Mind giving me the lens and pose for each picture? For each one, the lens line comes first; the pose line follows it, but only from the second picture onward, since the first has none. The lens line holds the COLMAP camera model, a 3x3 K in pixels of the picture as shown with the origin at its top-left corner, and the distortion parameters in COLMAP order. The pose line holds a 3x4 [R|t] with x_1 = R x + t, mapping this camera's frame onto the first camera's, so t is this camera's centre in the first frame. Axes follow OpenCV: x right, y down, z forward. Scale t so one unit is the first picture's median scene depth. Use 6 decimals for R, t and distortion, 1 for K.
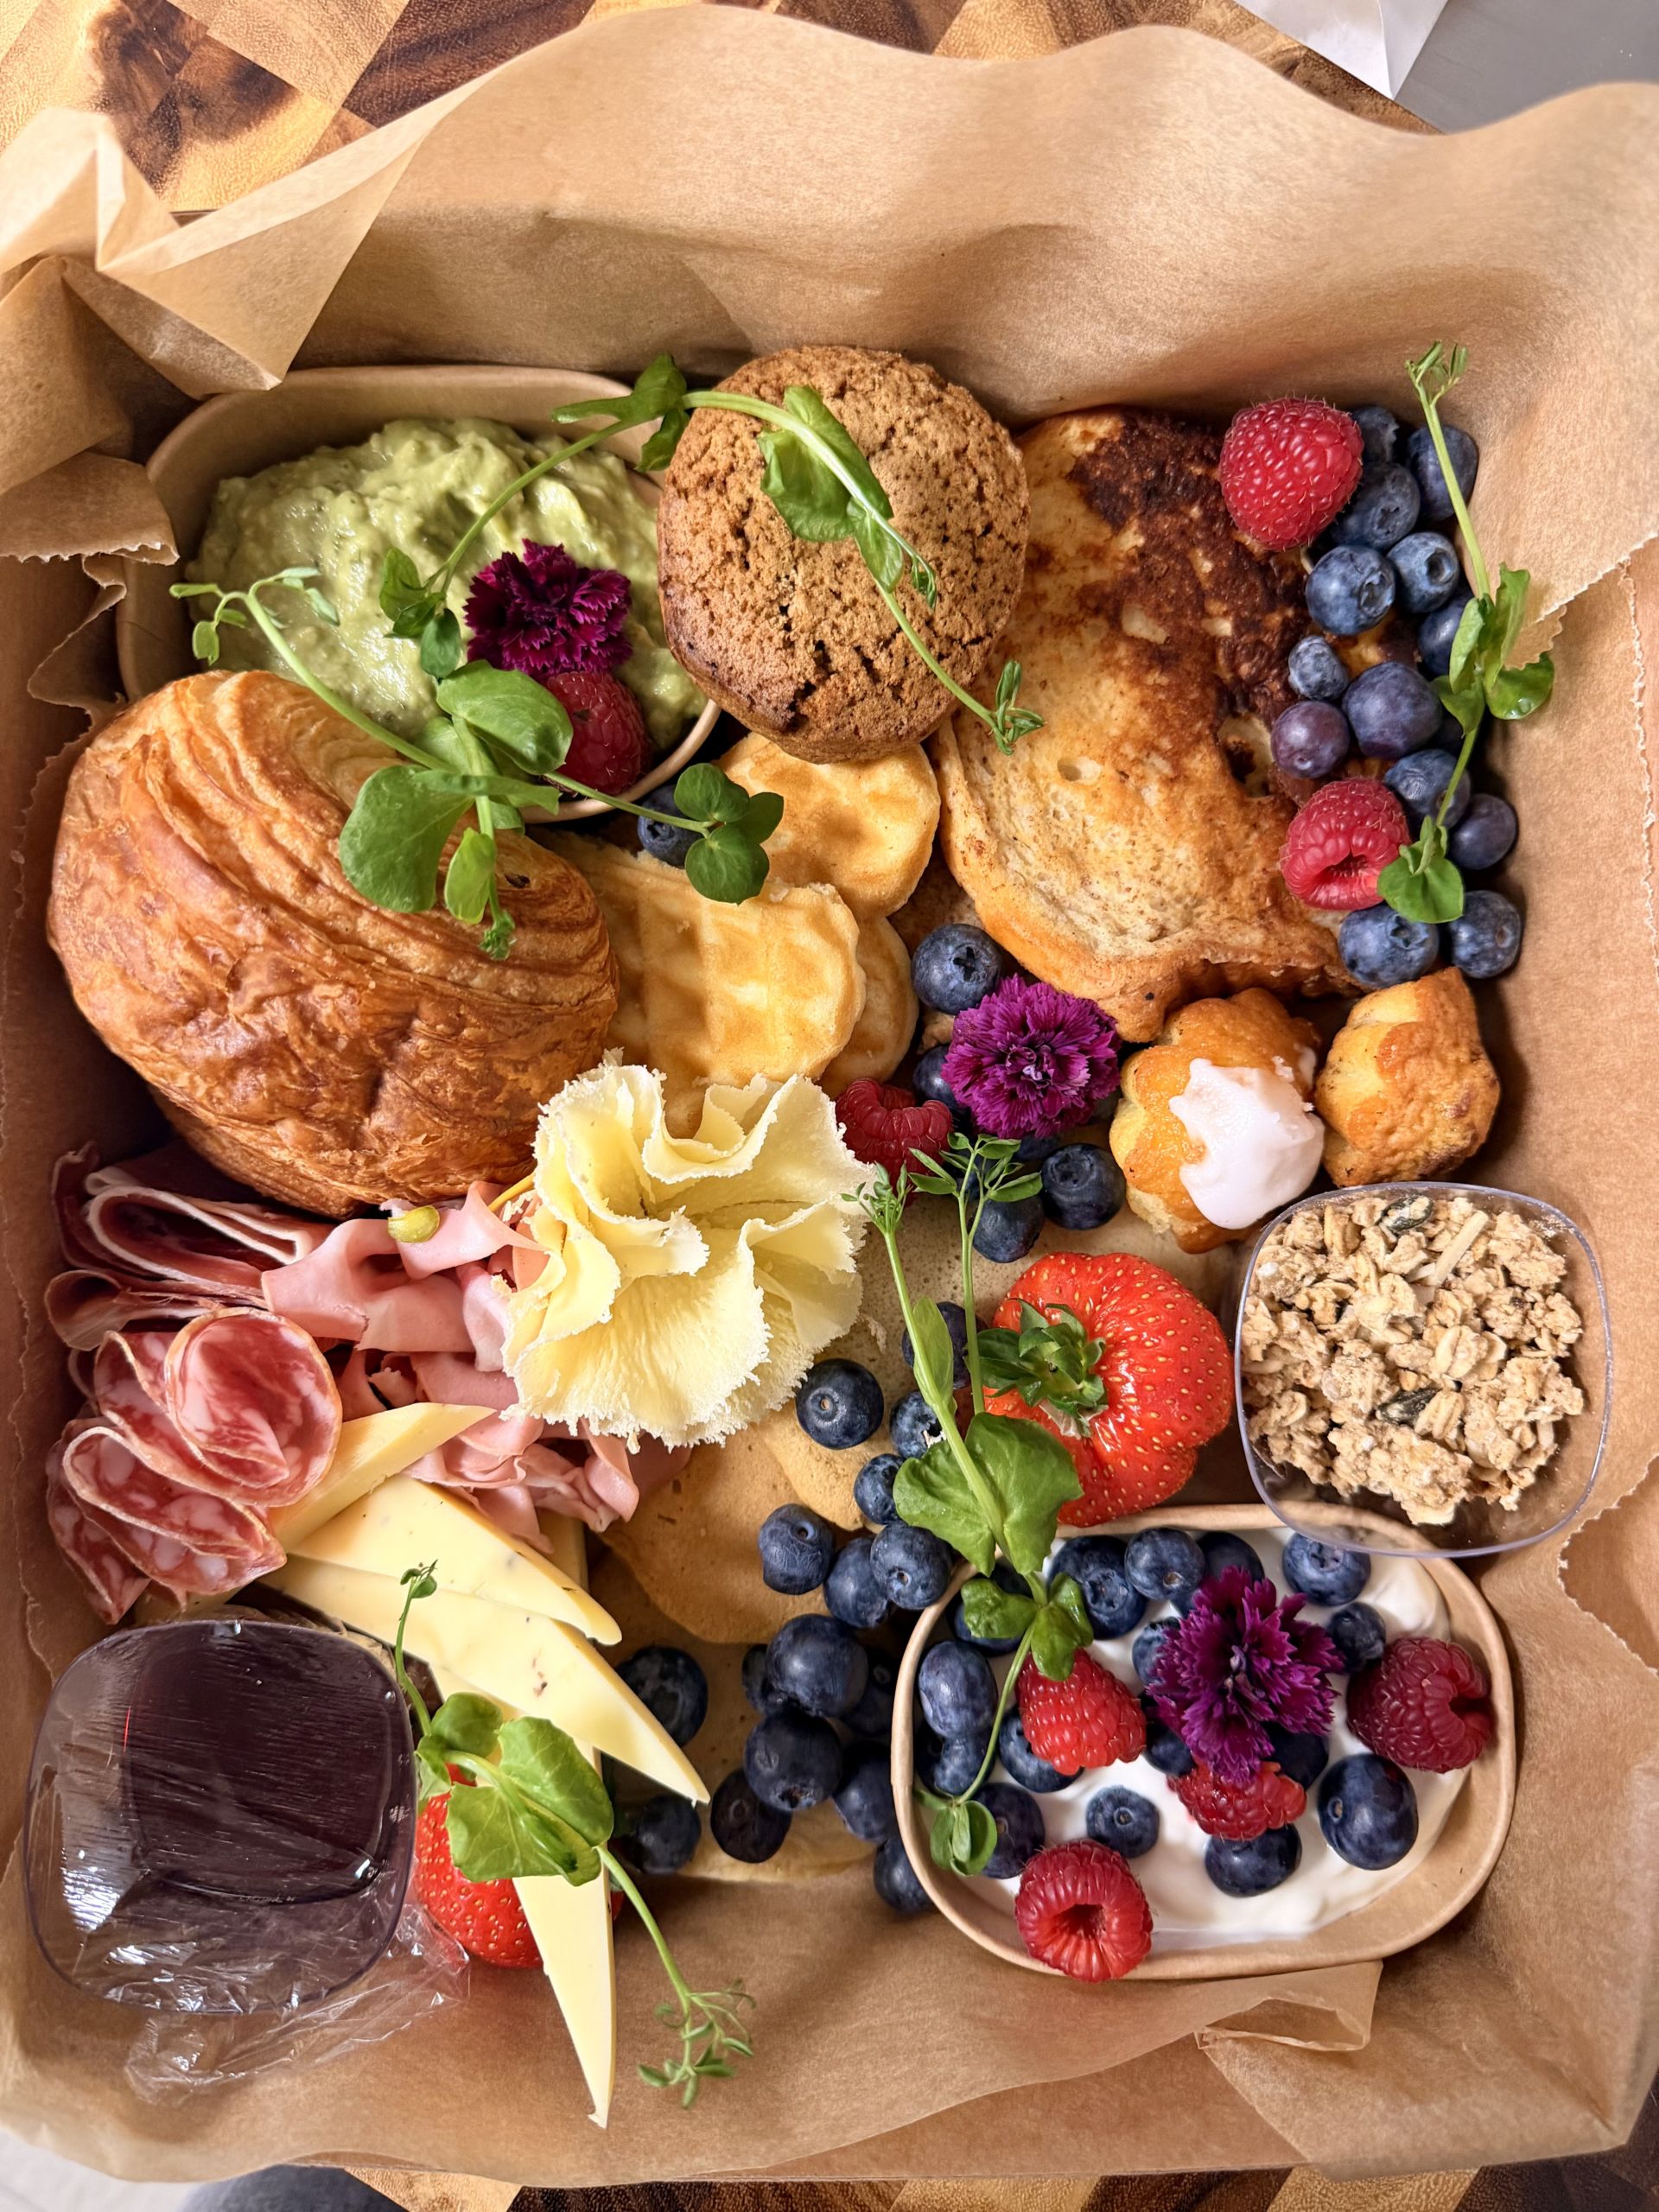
lens RADIAL K [[1534.6, 0, 829.5], [0, 1534.6, 1106.0], [0, 0, 1]] dist [0.061855, -0.151376]
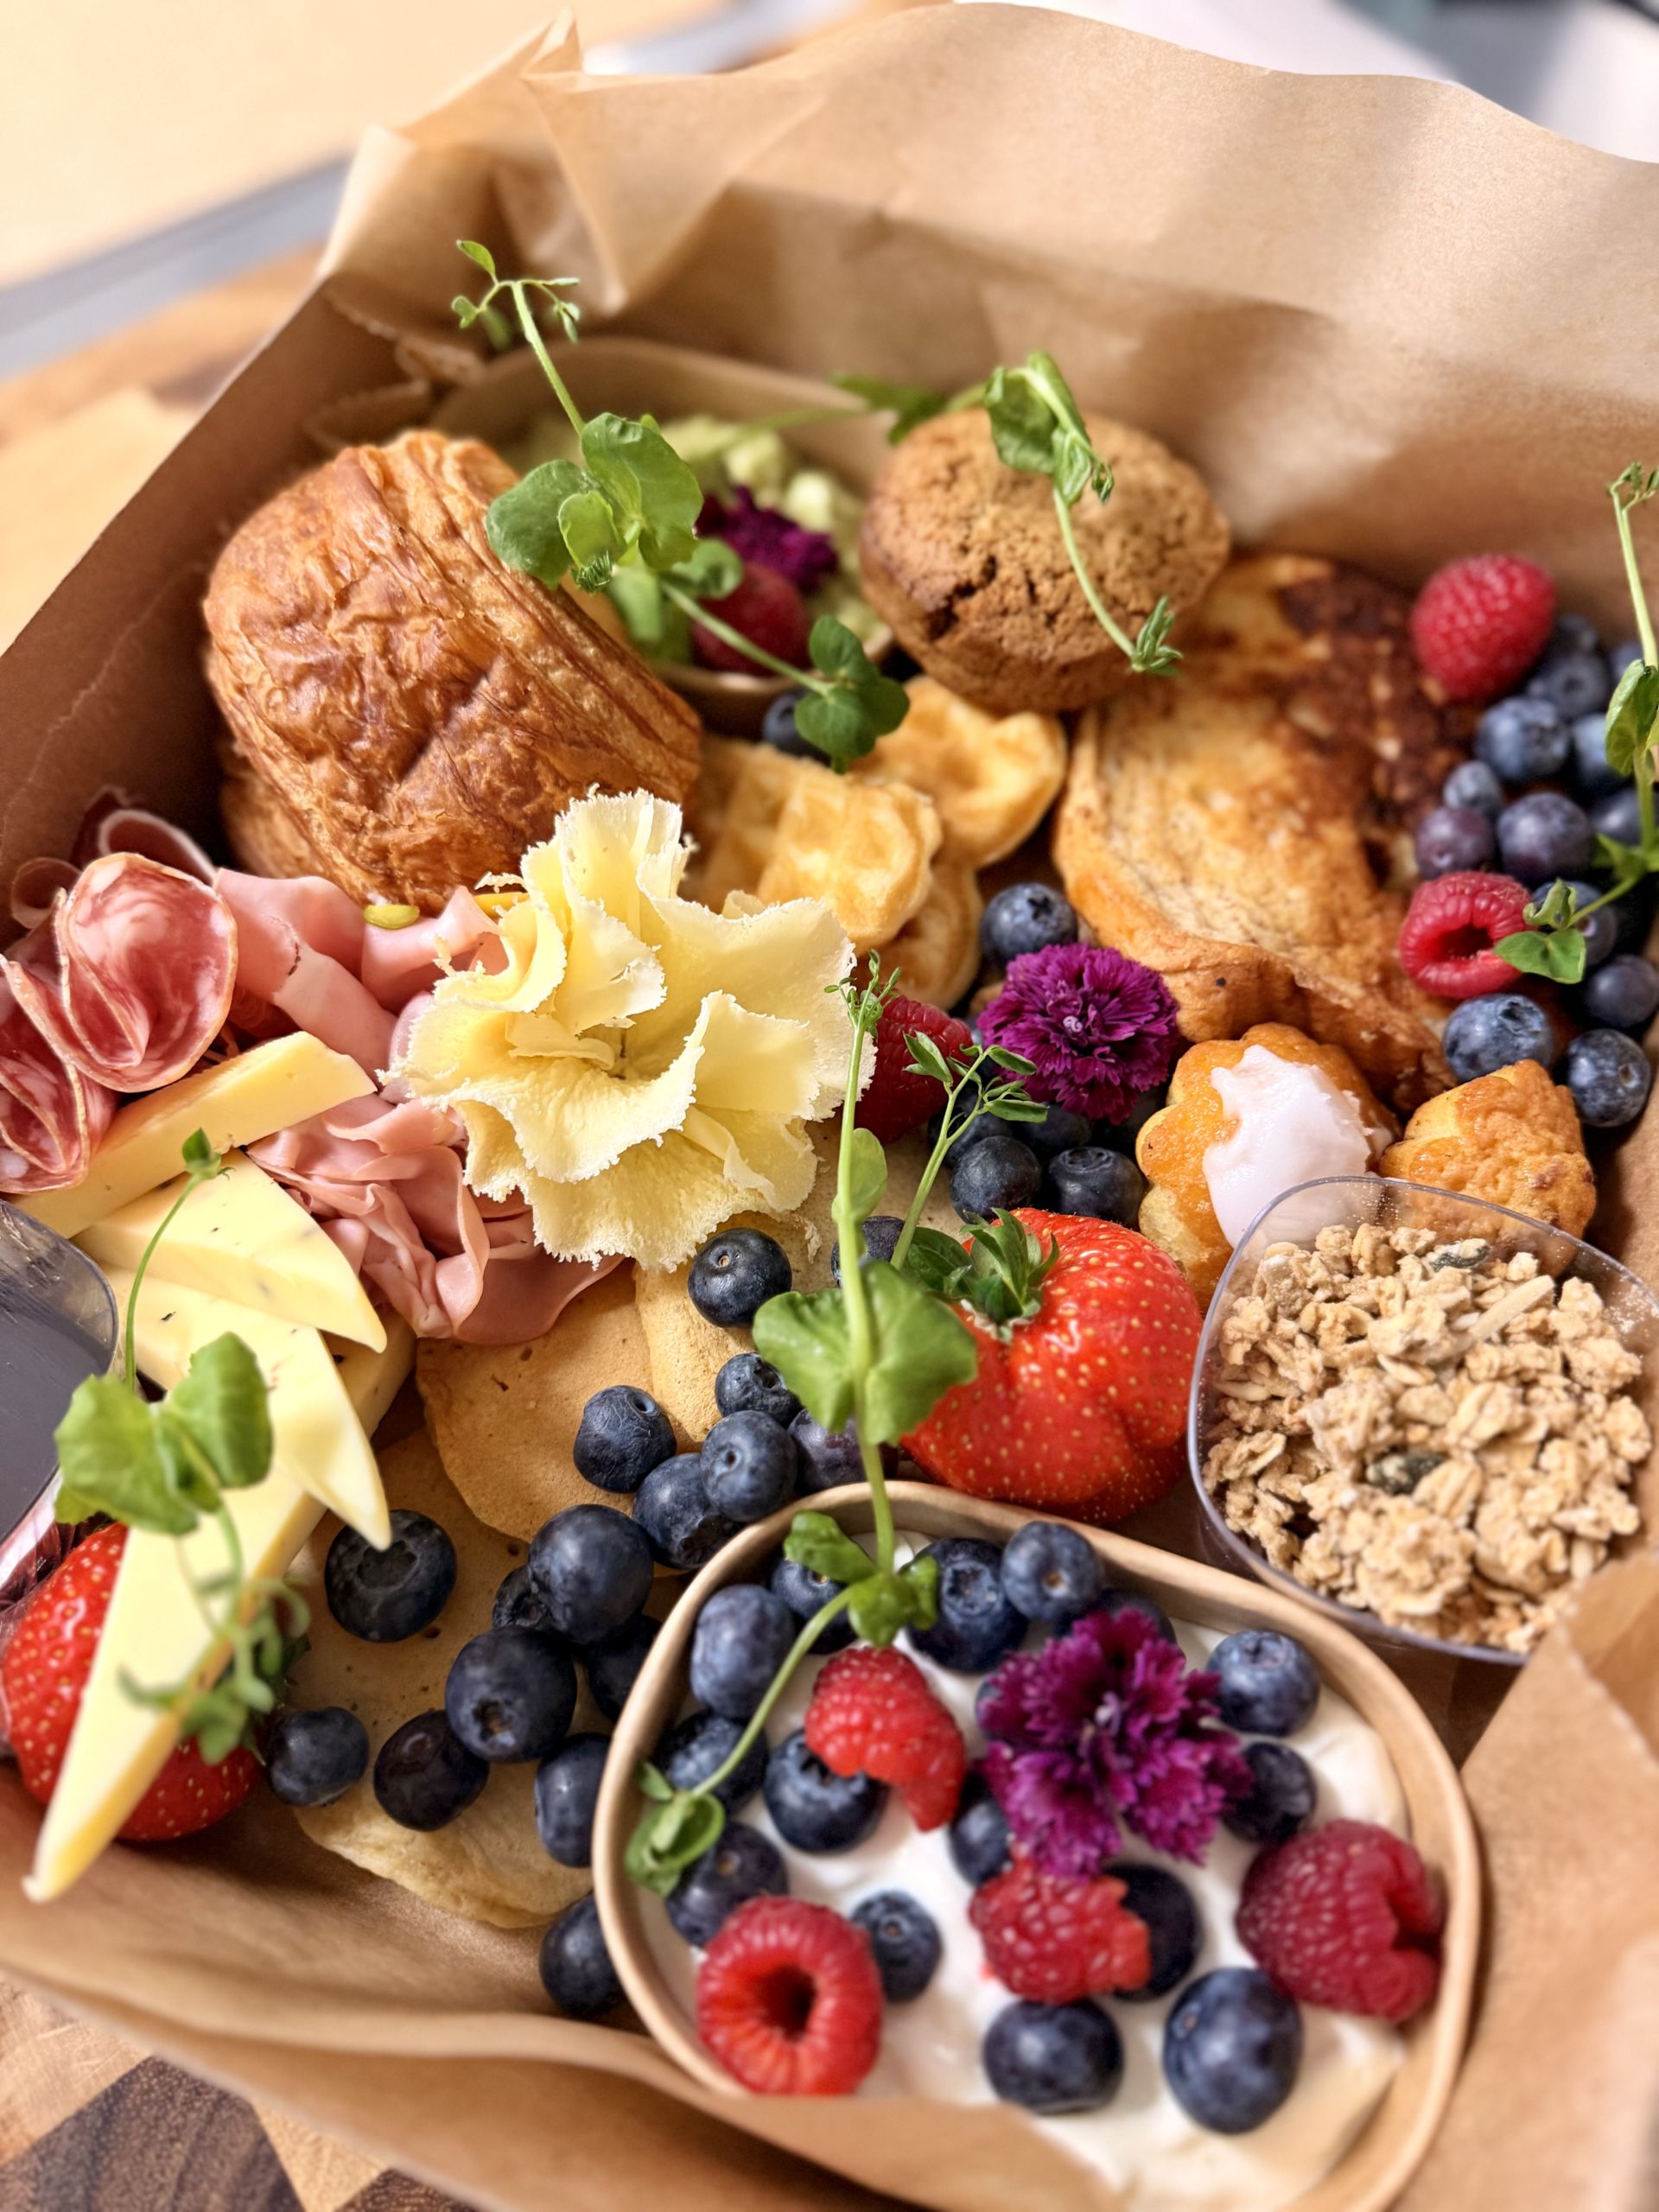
lens RADIAL K [[1565.0, 0, 833.6], [0, 1565.0, 1204.1], [0, 0, 1]] dist [0.081158, -0.241595]
pose [[0.936297, 0.303038, -0.177525, 0.198655], [-0.349731, 0.850799, -0.392211, 0.487267], [0.032184, 0.429312, 0.902583, 0.207647]]
